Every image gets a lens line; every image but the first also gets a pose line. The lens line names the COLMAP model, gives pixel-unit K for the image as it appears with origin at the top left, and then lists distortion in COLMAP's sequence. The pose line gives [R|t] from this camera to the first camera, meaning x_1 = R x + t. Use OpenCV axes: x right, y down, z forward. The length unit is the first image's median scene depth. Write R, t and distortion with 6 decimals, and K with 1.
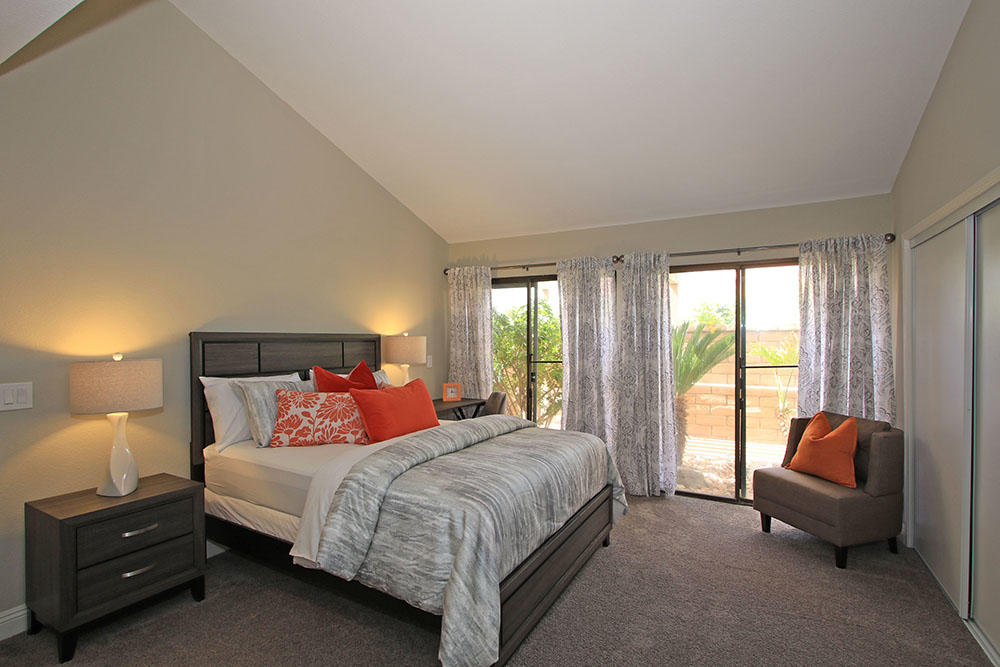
lens RADIAL K [[484.0, 0, 495.1], [0, 484.0, 339.8], [0, 0, 1]] dist [-0.026352, 0.008027]
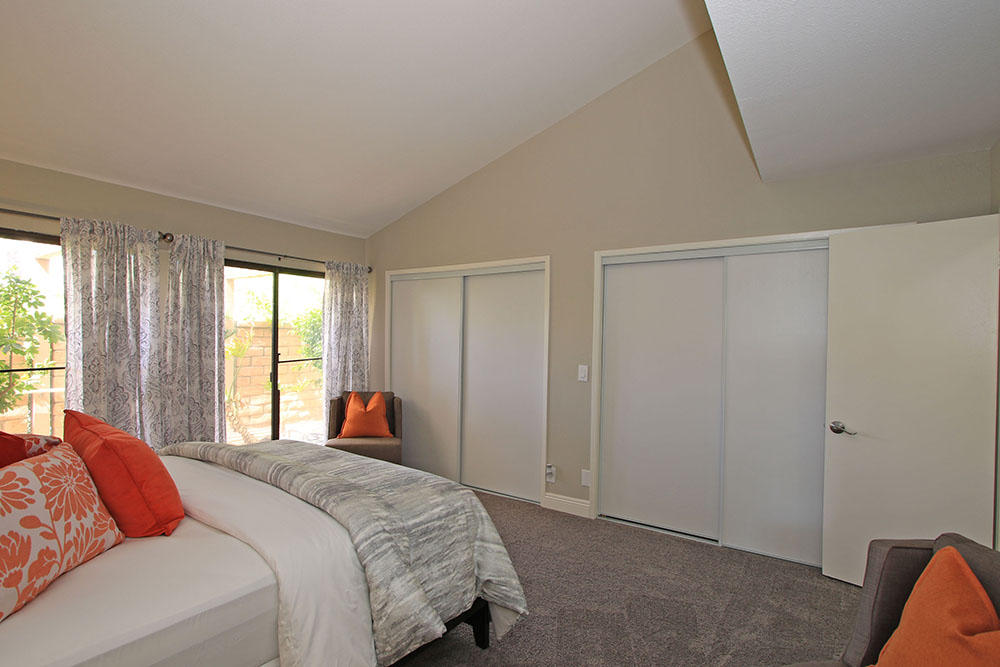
lens RADIAL K [[484.0, 0, 495.1], [0, 484.0, 339.8], [0, 0, 1]] dist [-0.026352, 0.008027]
pose [[0.079020, -0.003320, 0.996867, -0.615465], [-0.011094, 0.999930, 0.004209, -0.005426], [-0.996811, -0.011392, 0.078978, 0.464822]]
